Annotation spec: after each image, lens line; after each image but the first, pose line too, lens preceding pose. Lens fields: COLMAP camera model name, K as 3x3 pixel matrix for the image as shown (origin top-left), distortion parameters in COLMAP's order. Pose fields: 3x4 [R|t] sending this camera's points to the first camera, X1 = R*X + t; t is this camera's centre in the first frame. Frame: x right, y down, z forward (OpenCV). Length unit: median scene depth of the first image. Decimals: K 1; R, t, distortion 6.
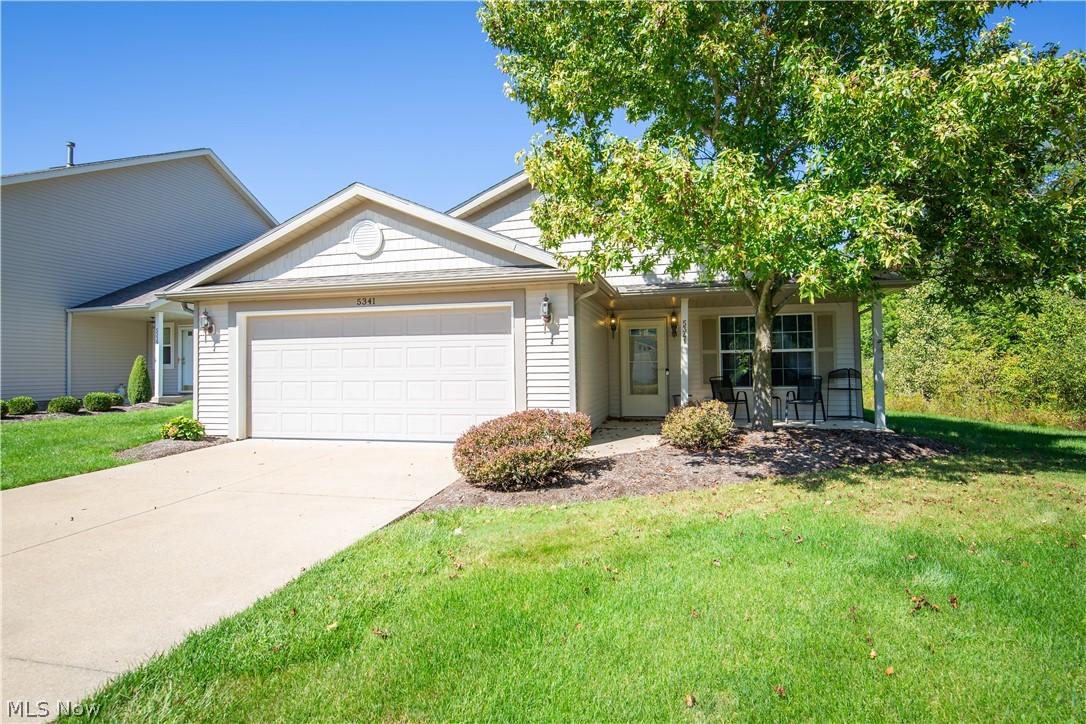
lens RADIAL K [[551.2, 0, 543.0], [0, 551.2, 362.0], [0, 0, 1]] dist [0.000472, 0.000864]
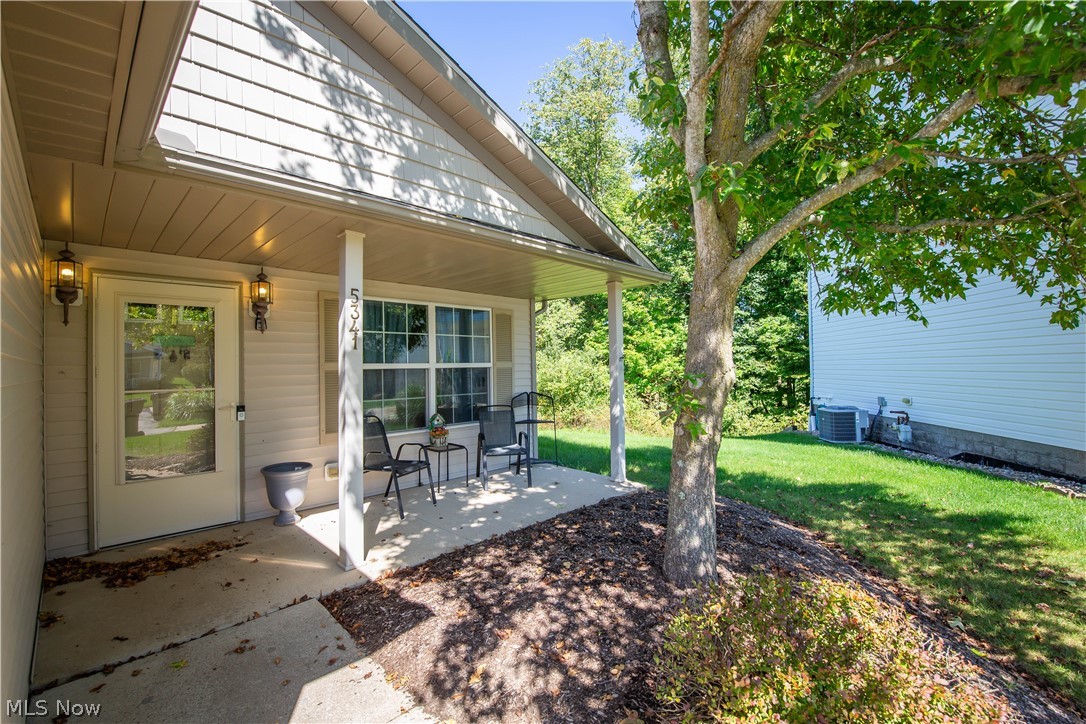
lens RADIAL K [[479.8, 0, 542.9], [0, 479.8, 359.1], [0, 0, 1]] dist [-0.012281, -0.001086]
pose [[0.522717, 0.017981, 0.852317, 0.040138], [-0.005037, 0.999825, -0.018004, -0.020017], [-0.852492, 0.005117, 0.522716, 0.693765]]
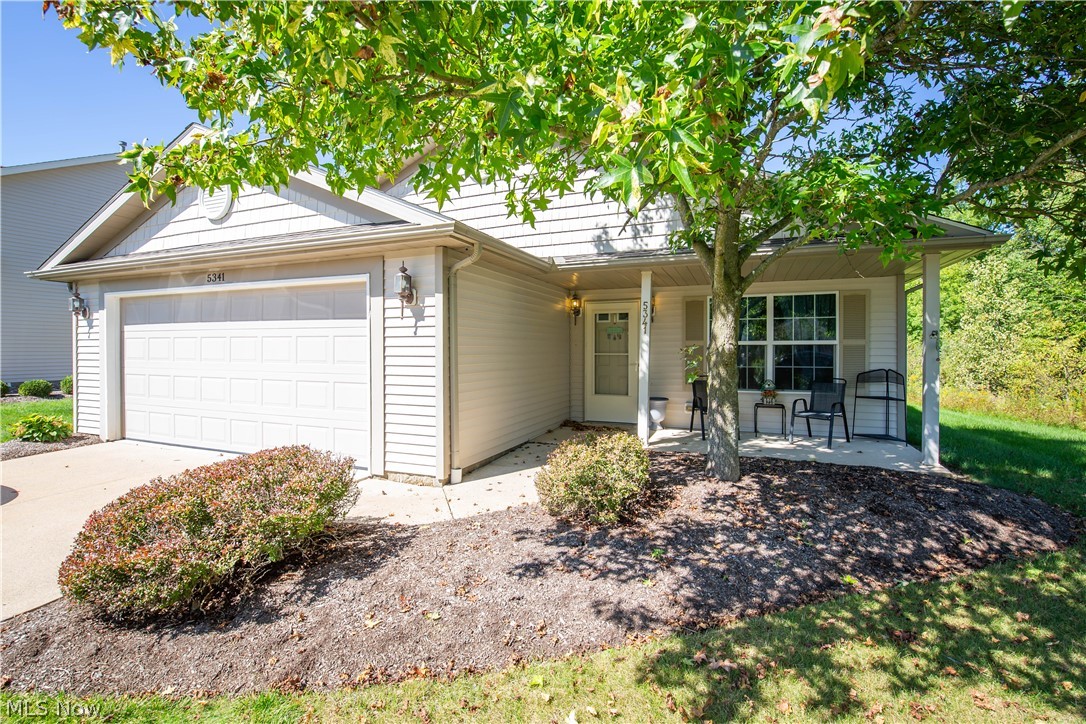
lens RADIAL K [[479.8, 0, 542.9], [0, 479.8, 359.1], [0, 0, 1]] dist [-0.012281, -0.001086]
pose [[0.989223, 0.016174, -0.145524, 0.210297], [-0.010859, 0.999247, 0.037243, -0.020321], [0.146017, -0.035261, 0.988653, 0.335789]]
